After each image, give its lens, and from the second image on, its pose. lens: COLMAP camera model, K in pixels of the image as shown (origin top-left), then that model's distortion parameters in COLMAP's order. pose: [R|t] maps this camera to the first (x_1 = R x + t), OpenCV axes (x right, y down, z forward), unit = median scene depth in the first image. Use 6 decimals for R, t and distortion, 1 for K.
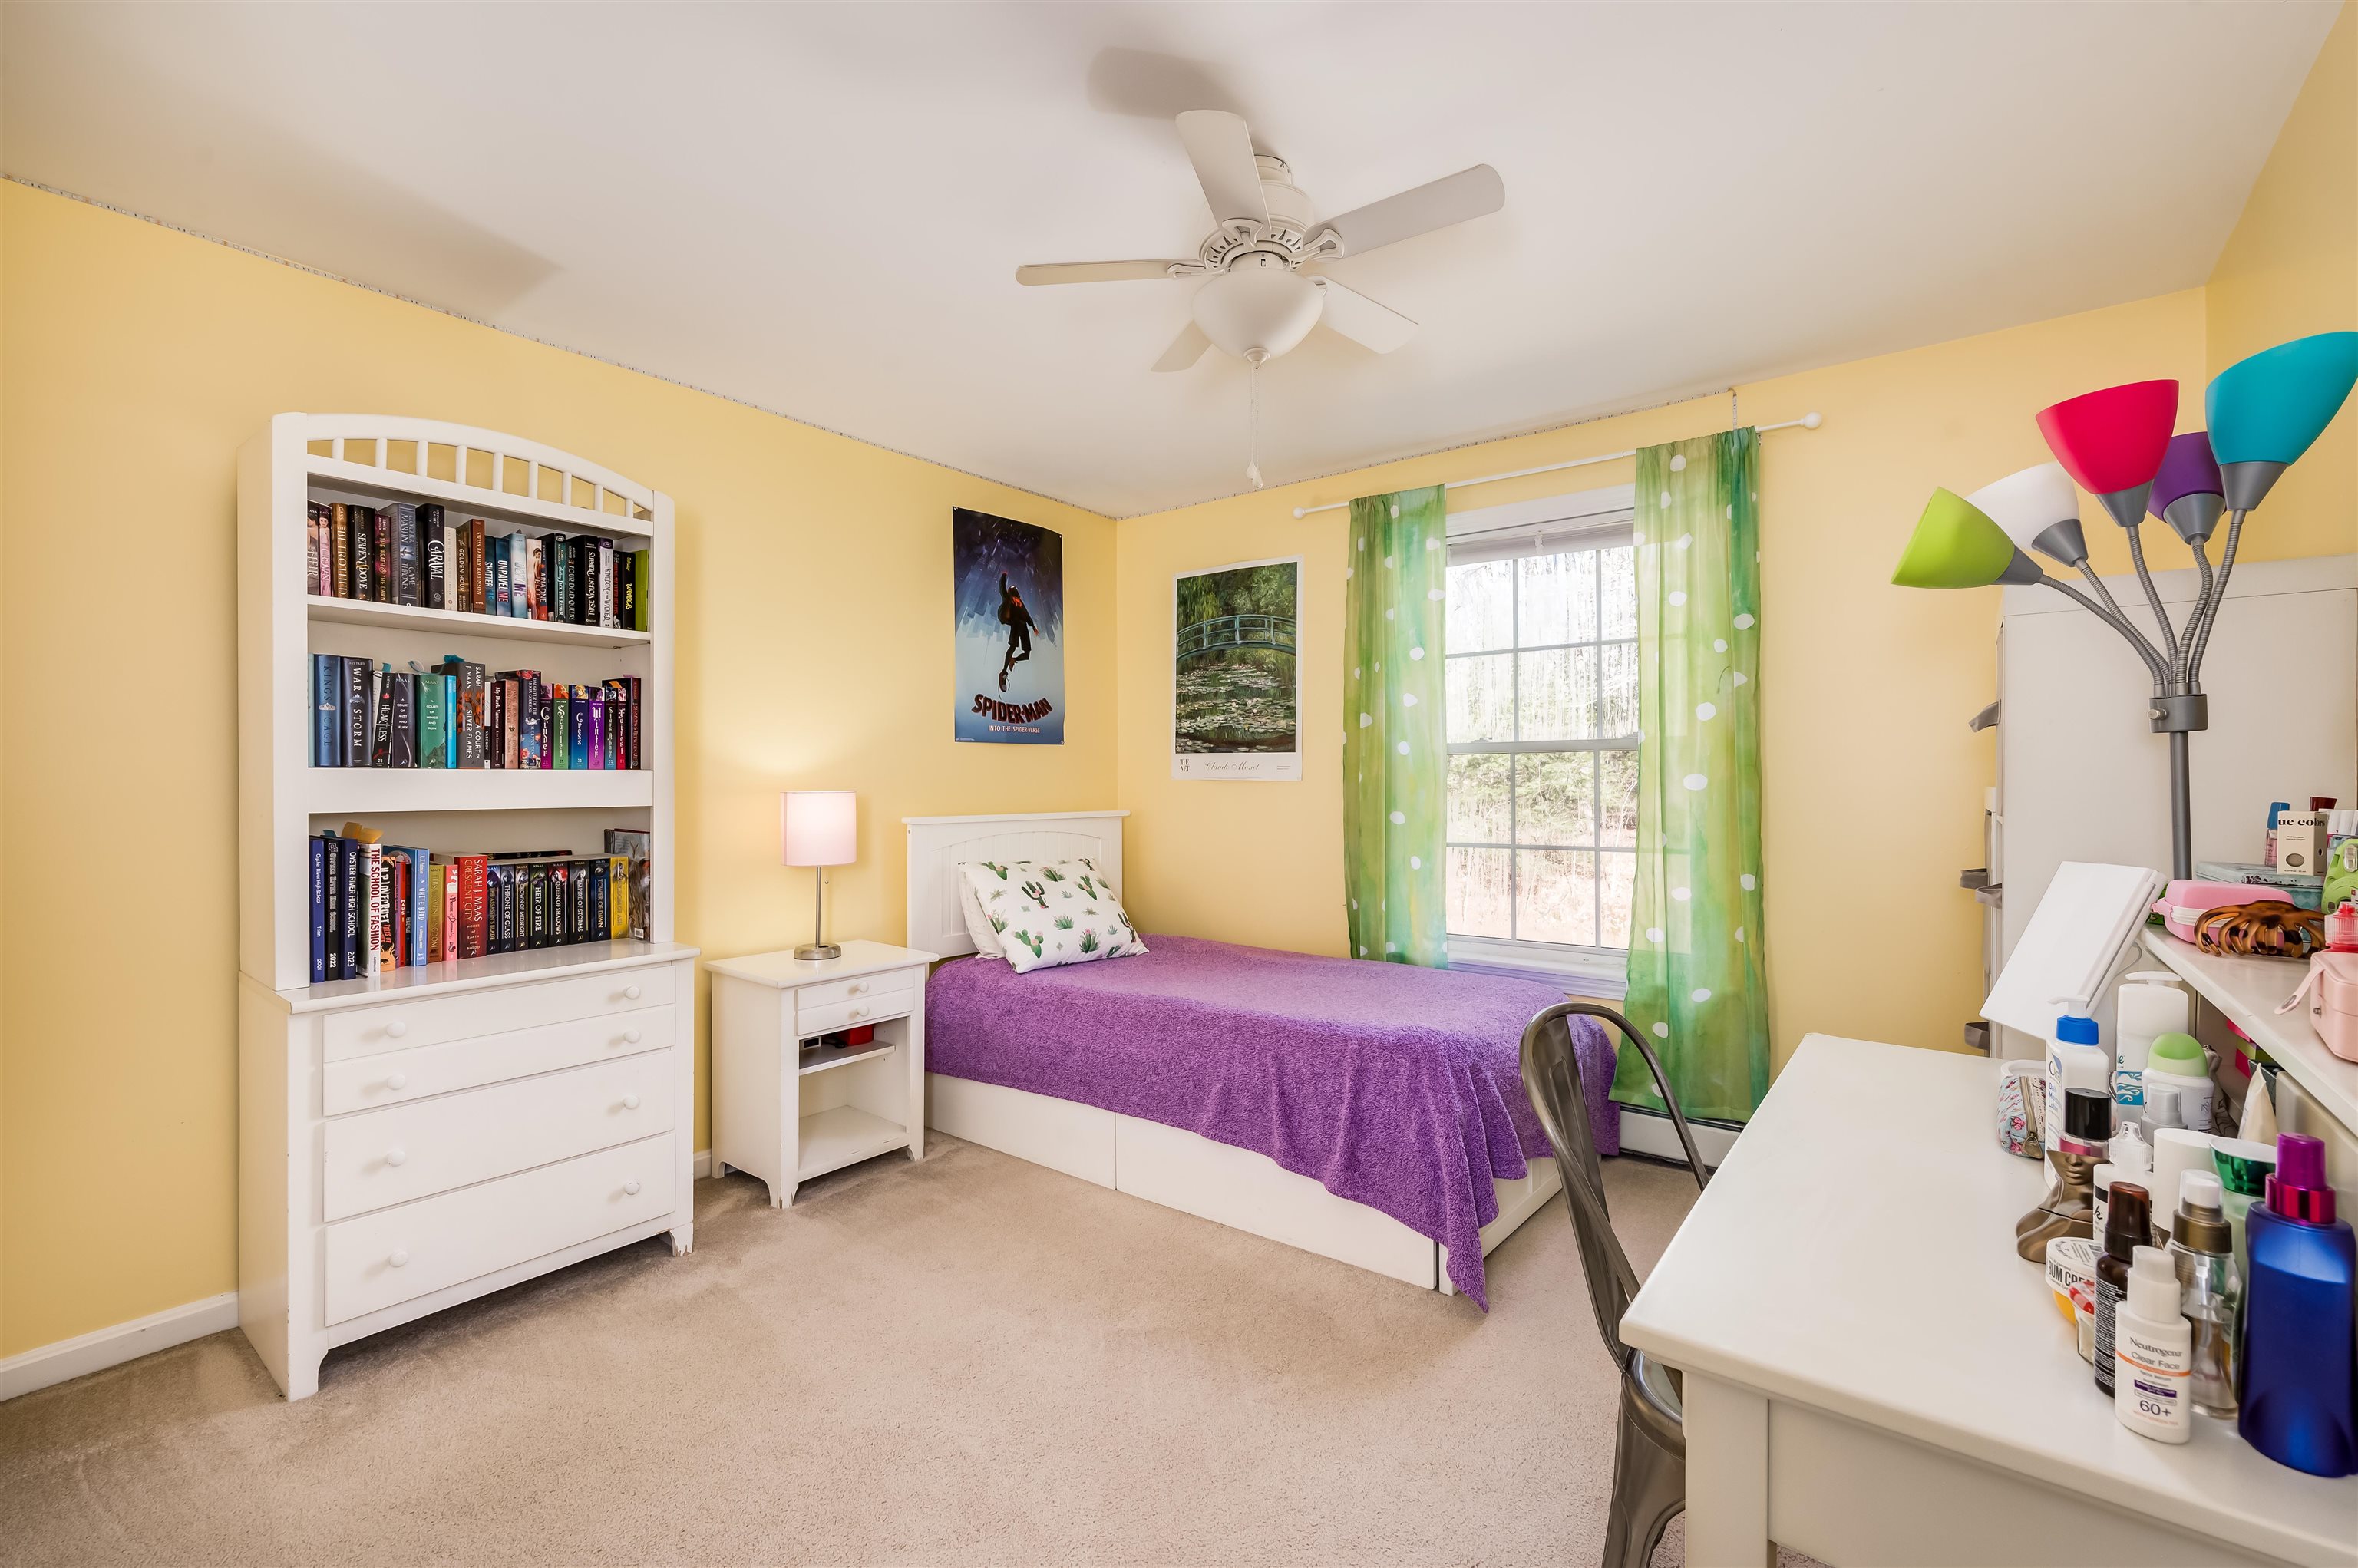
lens RADIAL K [[1030.3, 0, 1184.6], [0, 1030.3, 775.6], [0, 0, 1]] dist [-0.003095, -0.000317]
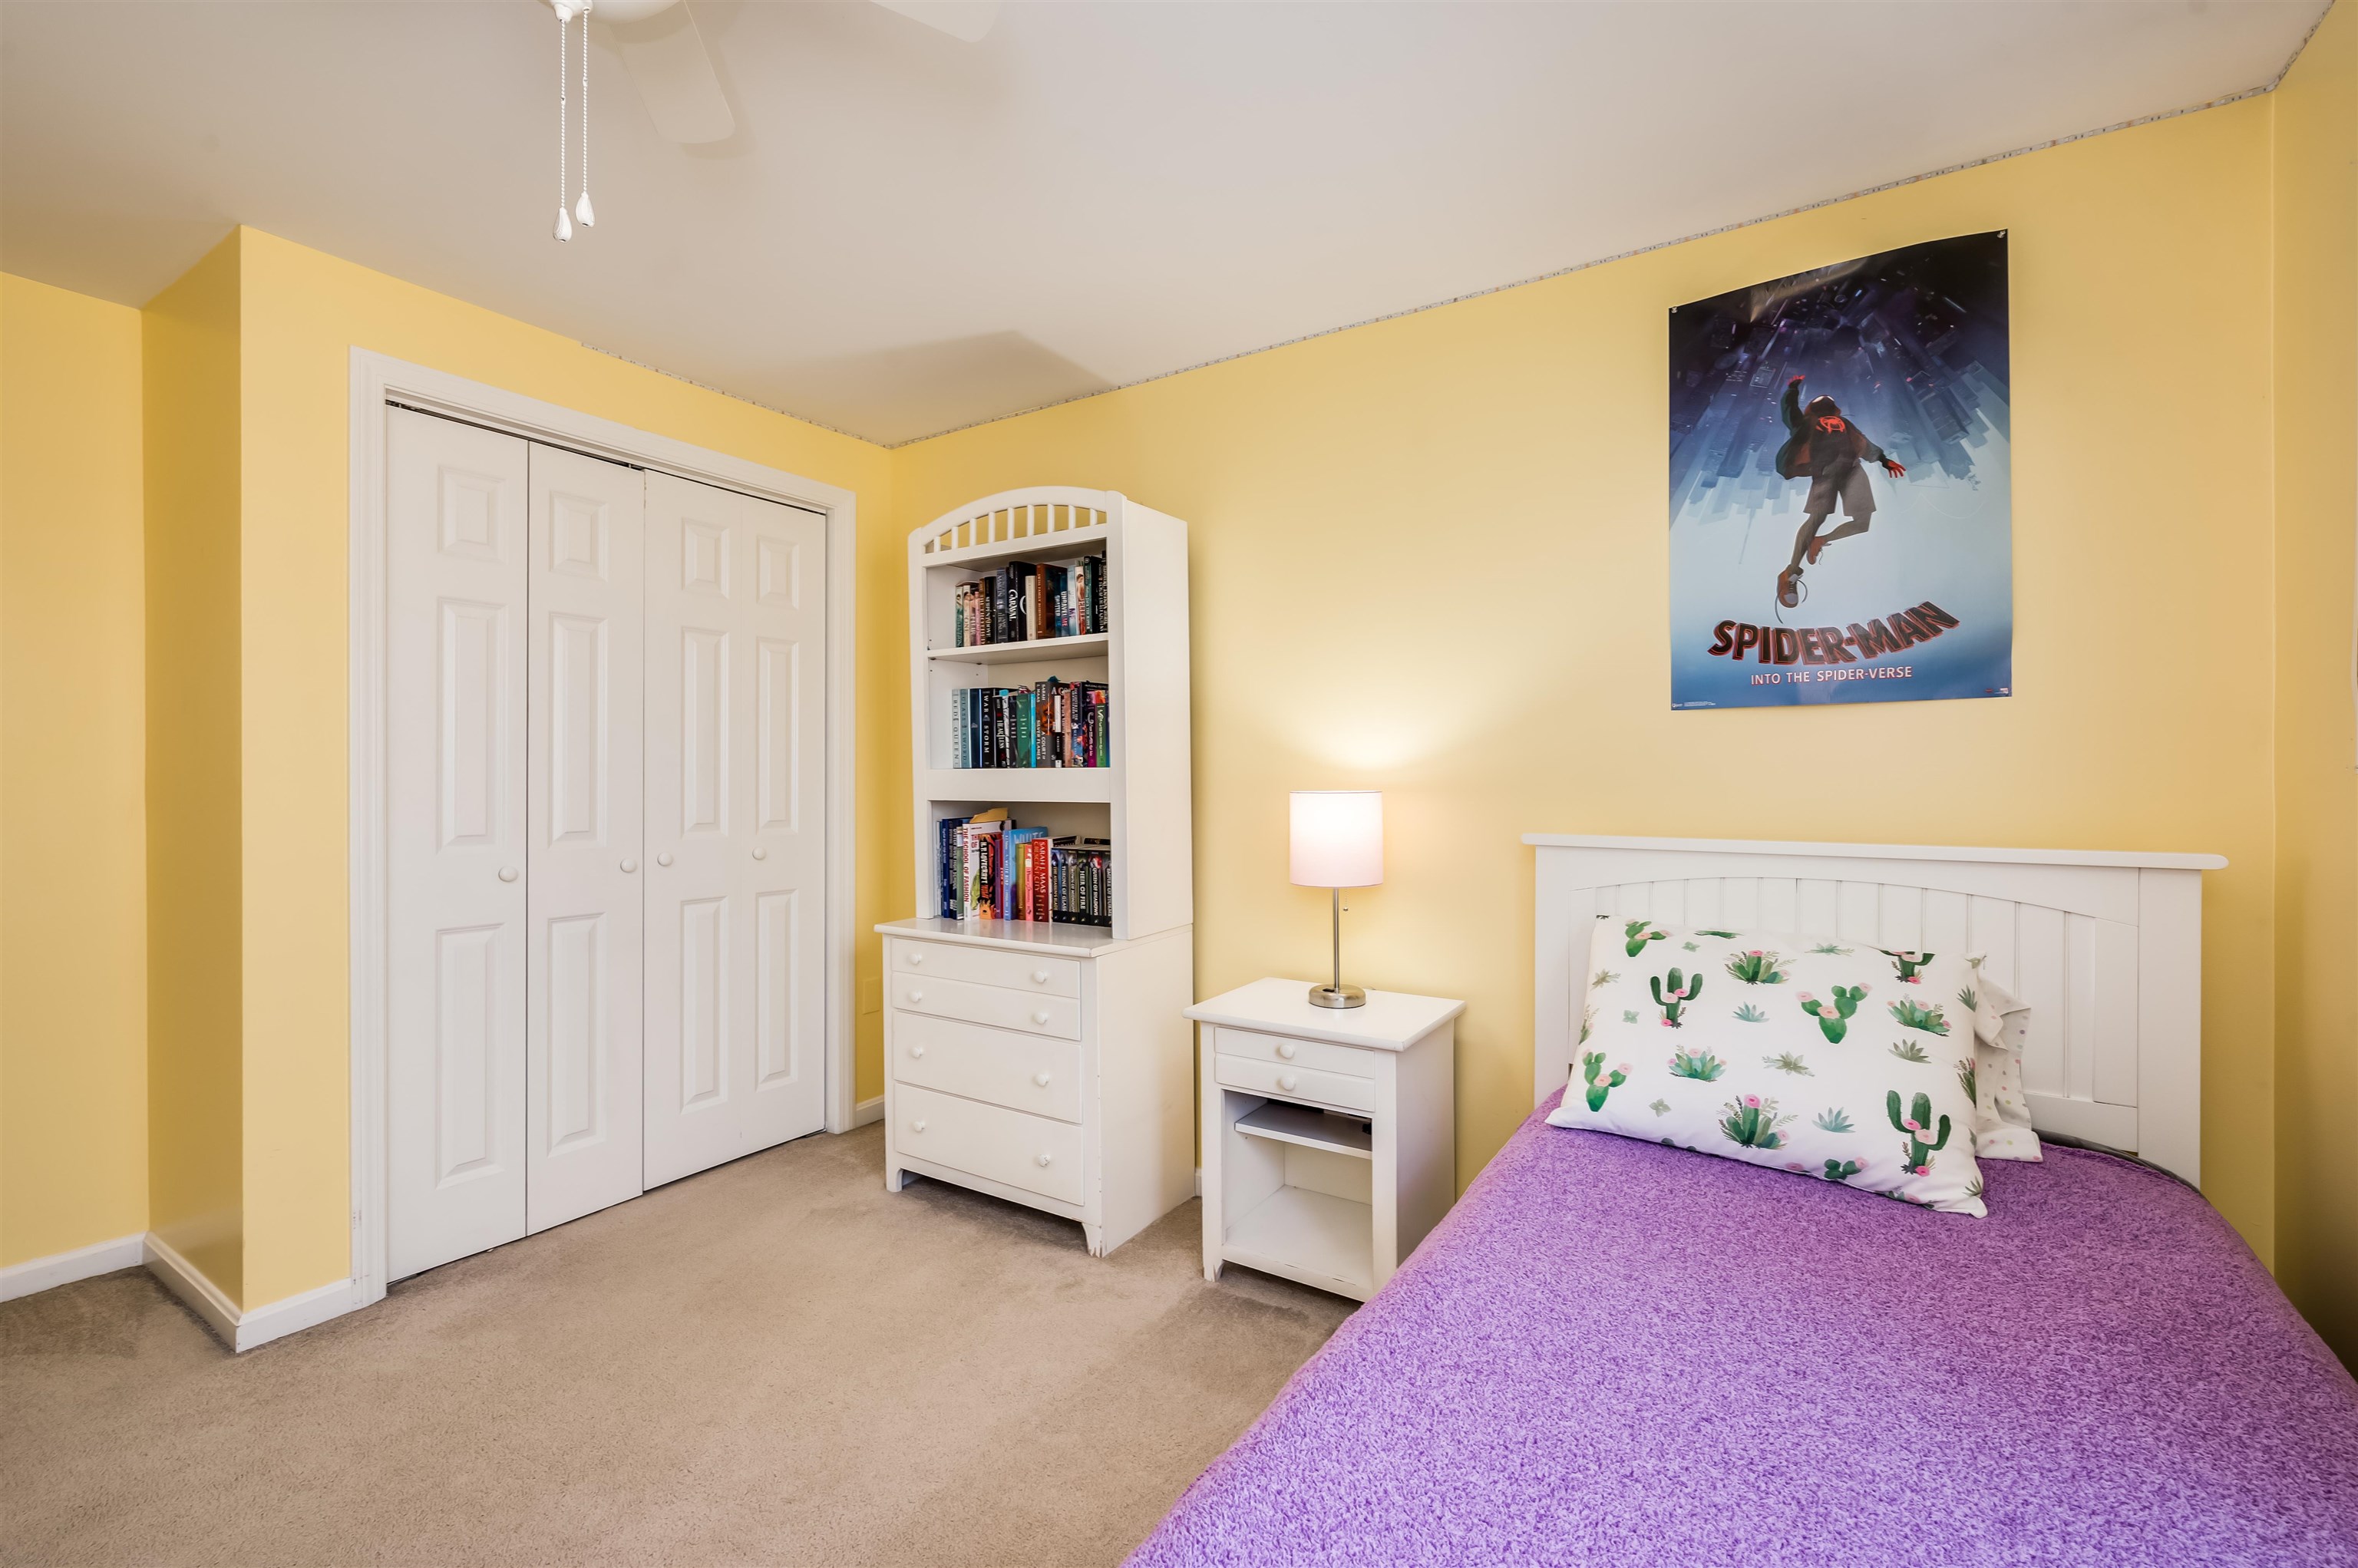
lens RADIAL K [[1030.3, 0, 1184.6], [0, 1030.3, 775.6], [0, 0, 1]] dist [-0.003095, -0.000317]
pose [[0.063709, -0.000546, -0.997968, 0.503612], [0.005731, 0.999984, -0.000181, 0.003566], [0.997952, -0.005708, 0.063711, 1.015461]]
